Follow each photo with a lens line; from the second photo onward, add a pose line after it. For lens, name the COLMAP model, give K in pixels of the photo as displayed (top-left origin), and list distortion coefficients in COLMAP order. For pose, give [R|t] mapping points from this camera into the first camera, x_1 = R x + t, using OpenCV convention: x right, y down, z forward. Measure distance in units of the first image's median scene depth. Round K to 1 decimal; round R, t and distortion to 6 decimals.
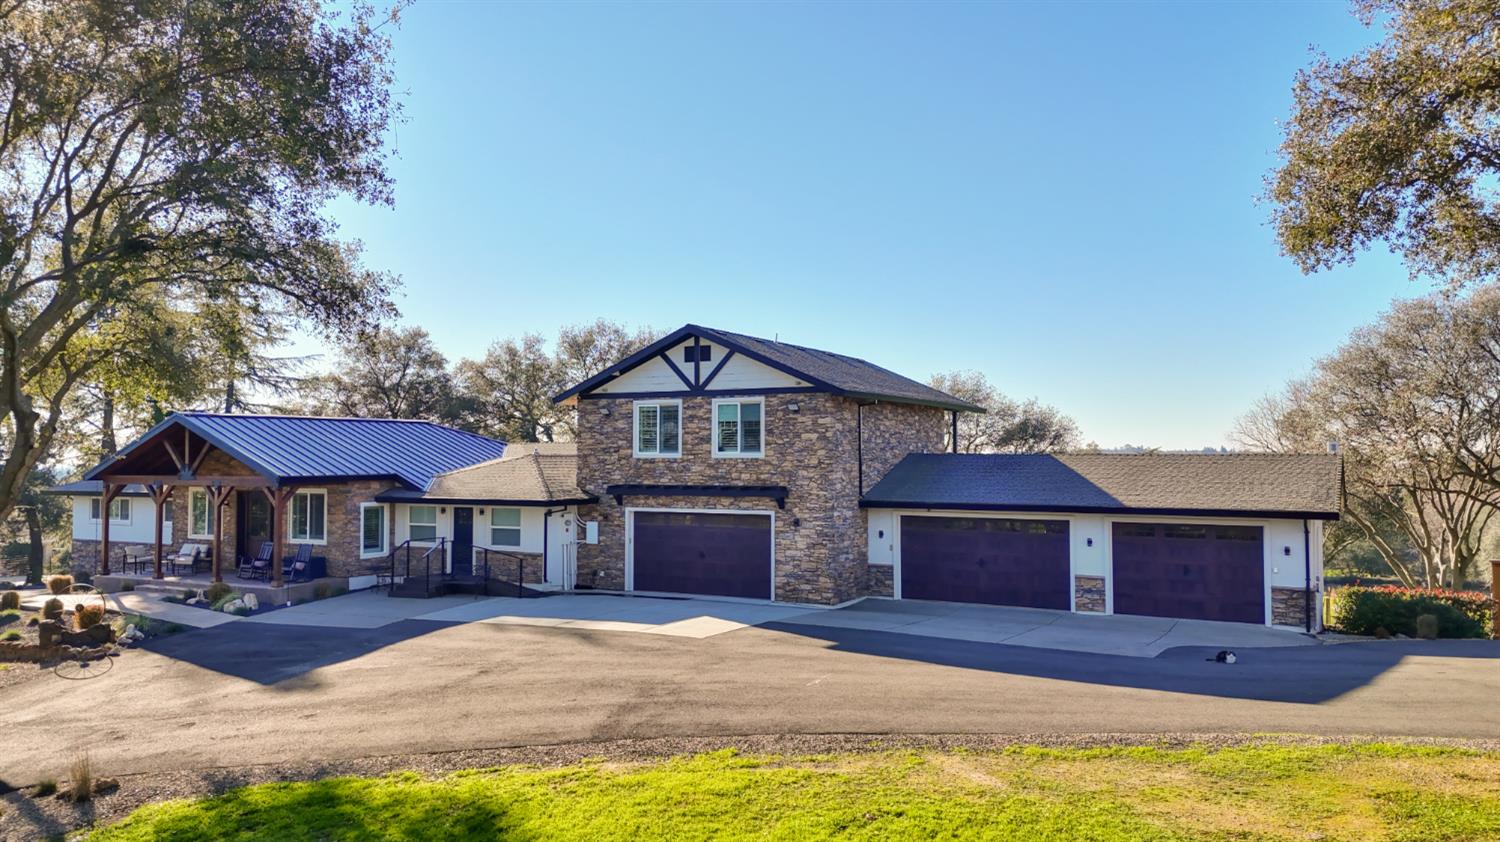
lens RADIAL K [[1101.8, 0, 750.0], [0, 1101.8, 421.0], [0, 0, 1]] dist [0.141175, -0.238460]
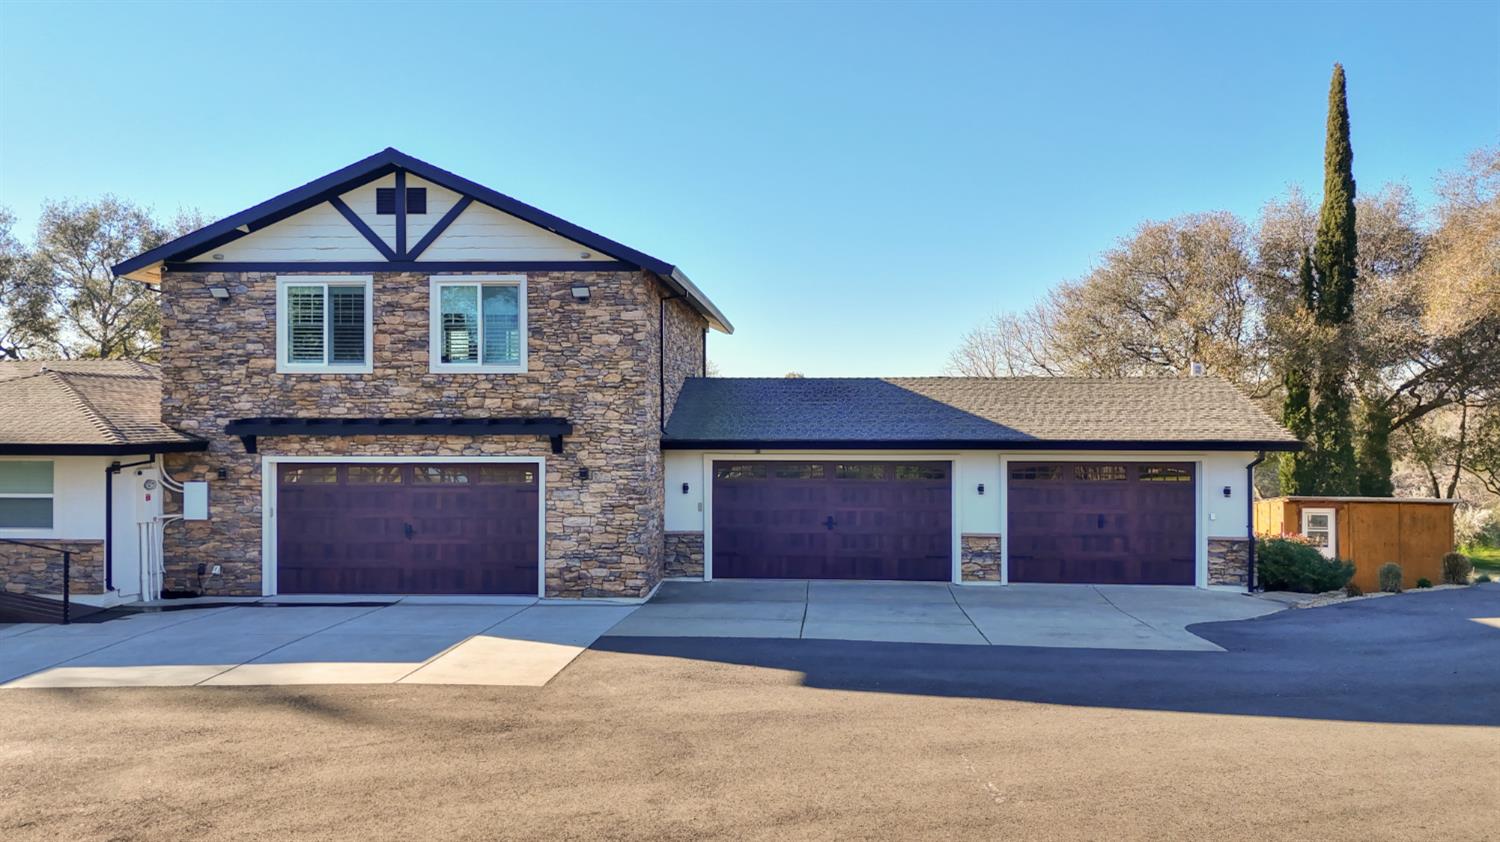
lens RADIAL K [[1101.8, 0, 750.0], [0, 1101.8, 421.0], [0, 0, 1]] dist [0.141175, -0.238460]
pose [[0.906611, -0.002654, 0.421959, -0.135264], [-0.013823, 0.999257, 0.035985, 0.035493], [-0.421741, -0.038457, 0.905900, 0.362111]]
